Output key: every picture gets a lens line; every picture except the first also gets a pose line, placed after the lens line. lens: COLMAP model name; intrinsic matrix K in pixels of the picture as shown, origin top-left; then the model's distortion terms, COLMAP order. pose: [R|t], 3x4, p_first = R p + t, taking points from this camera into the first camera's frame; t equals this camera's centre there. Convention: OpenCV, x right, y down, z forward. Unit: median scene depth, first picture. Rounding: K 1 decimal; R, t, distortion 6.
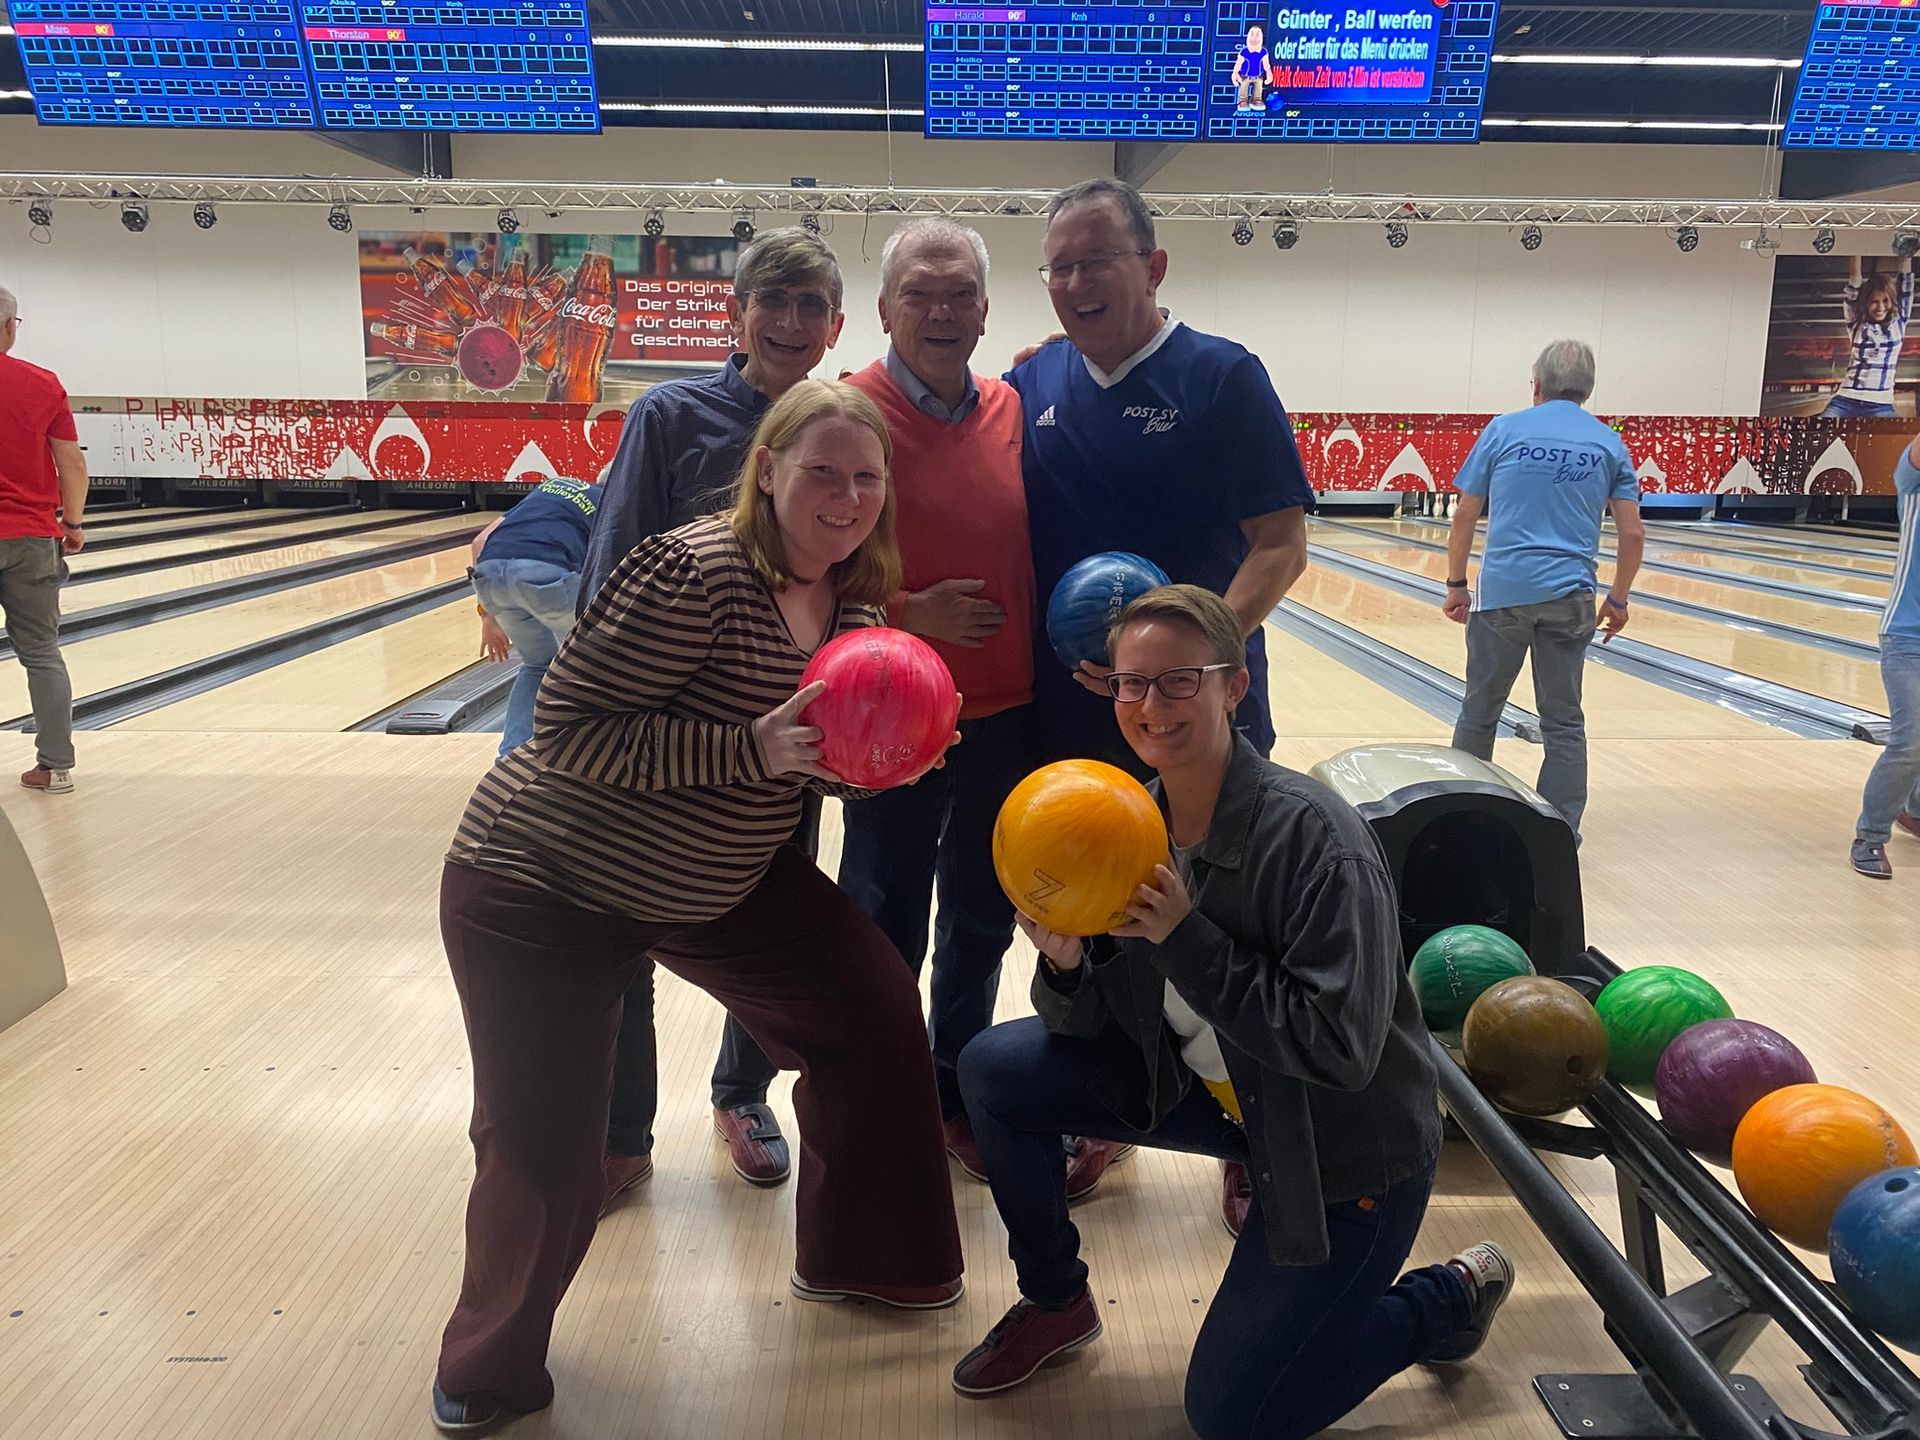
lens RADIAL K [[1470.2, 0, 974.7], [0, 1470.2, 703.1], [0, 0, 1]] dist [0.017142, -0.010211]
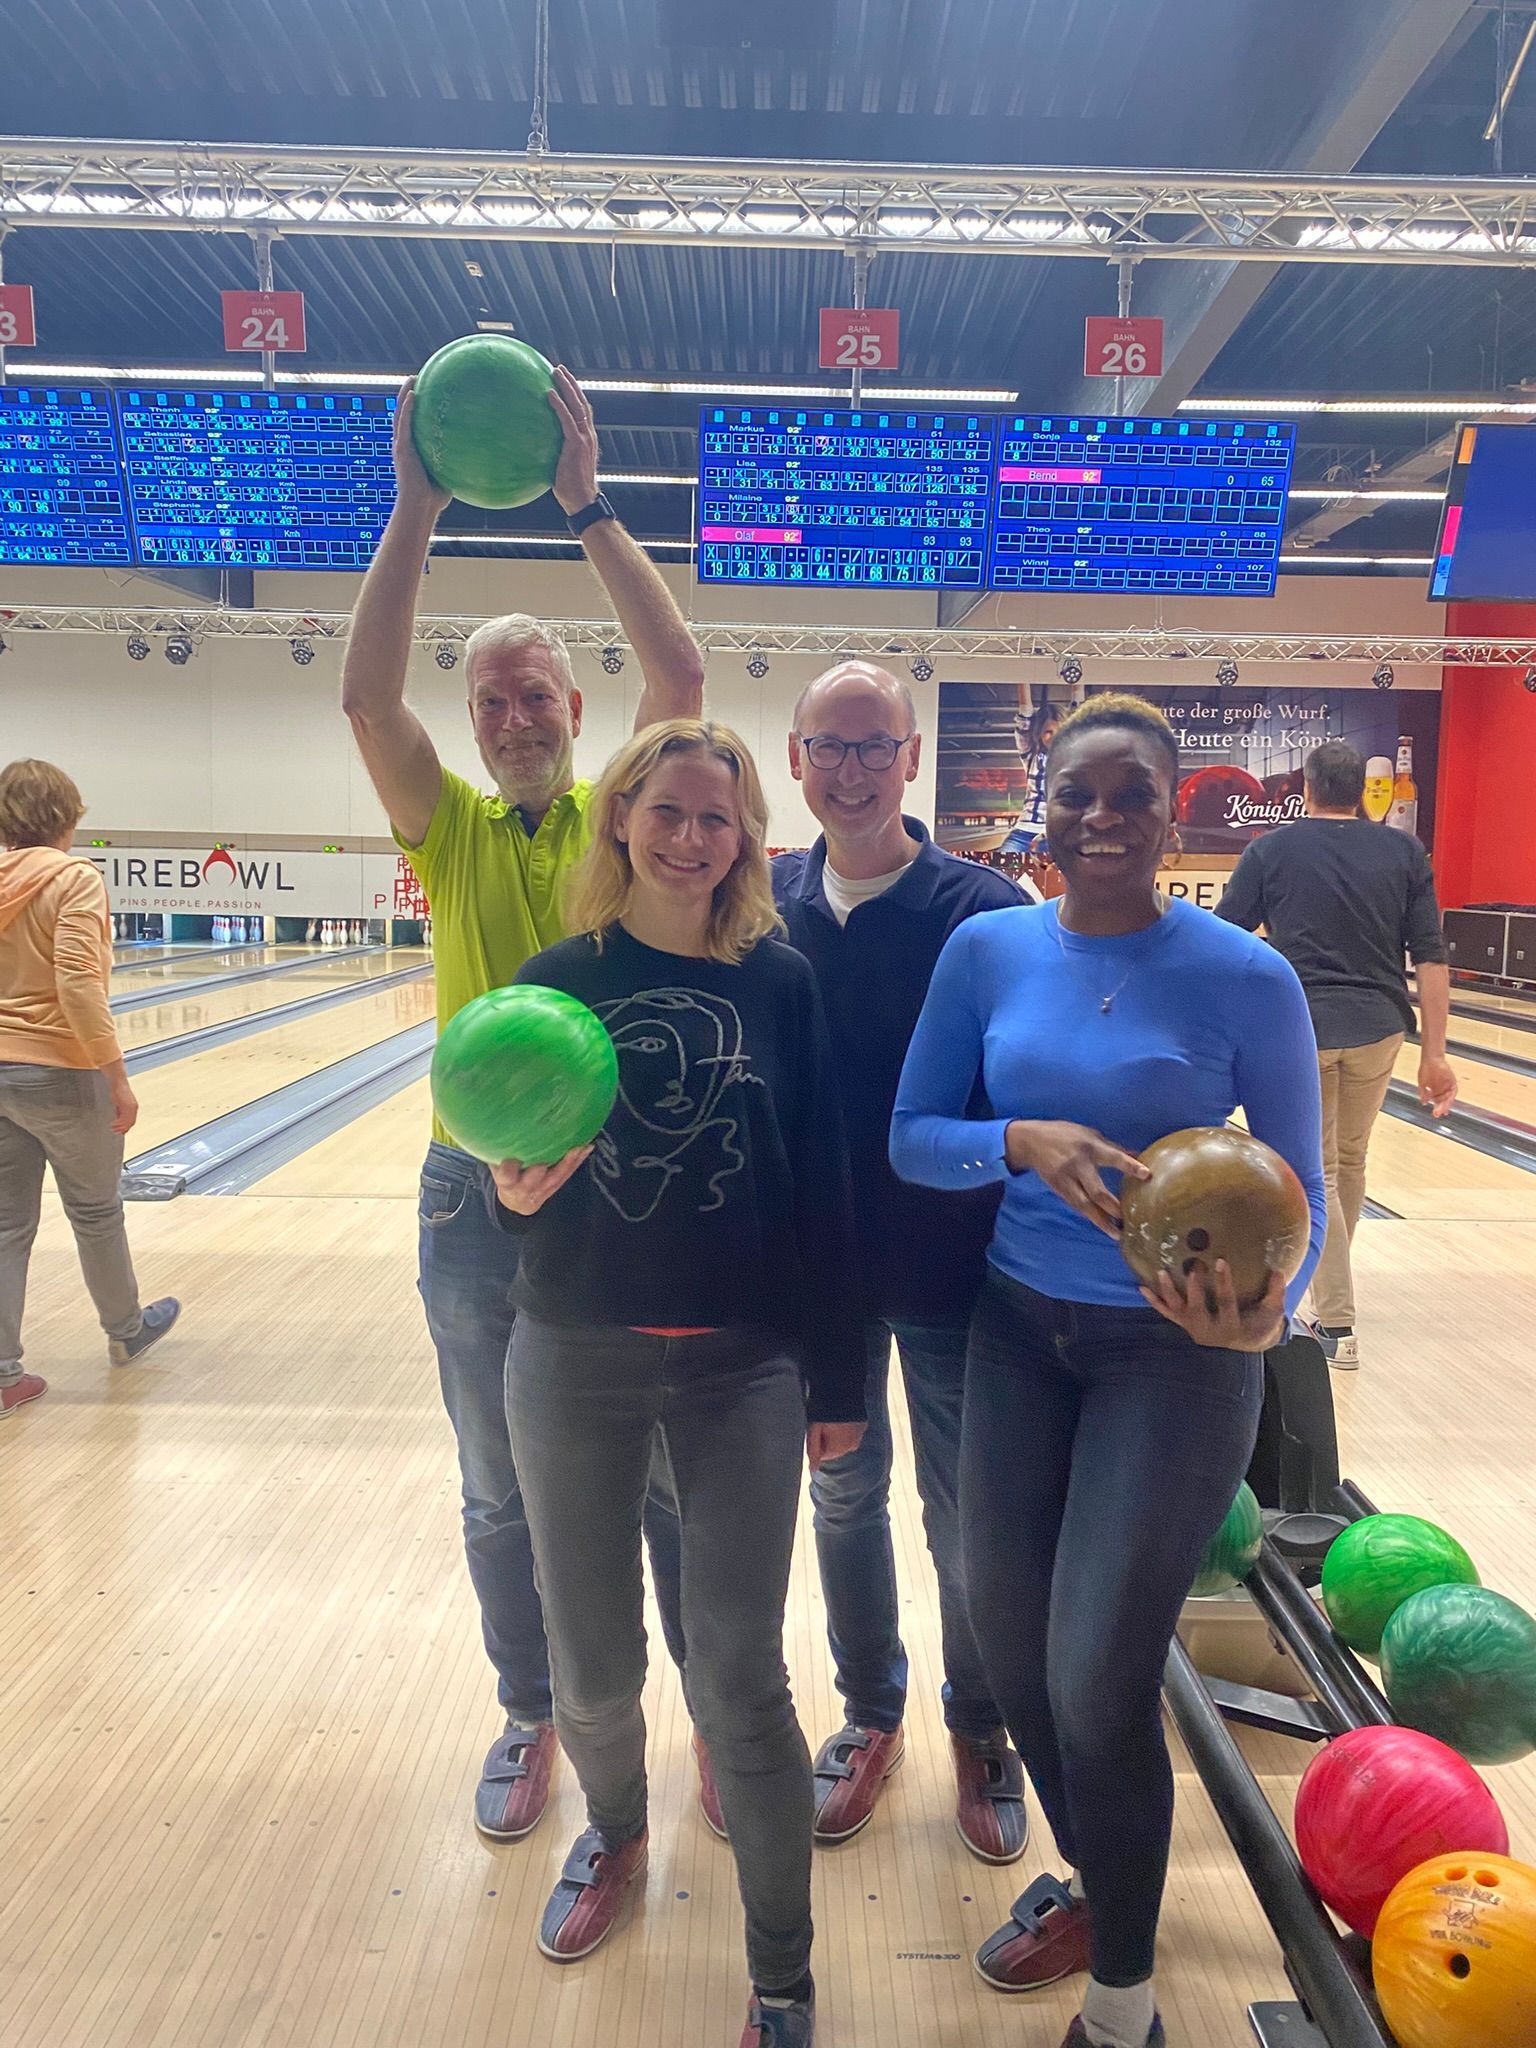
lens RADIAL K [[1568.2, 0, 763.4], [0, 1568.2, 1051.8], [0, 0, 1]] dist [0.017142, -0.010211]
pose [[0.999597, 0.013665, -0.024892, 0.464951], [-0.015320, 0.997597, -0.067563, 0.004397], [0.023909, 0.067917, 0.997404, 0.005004]]
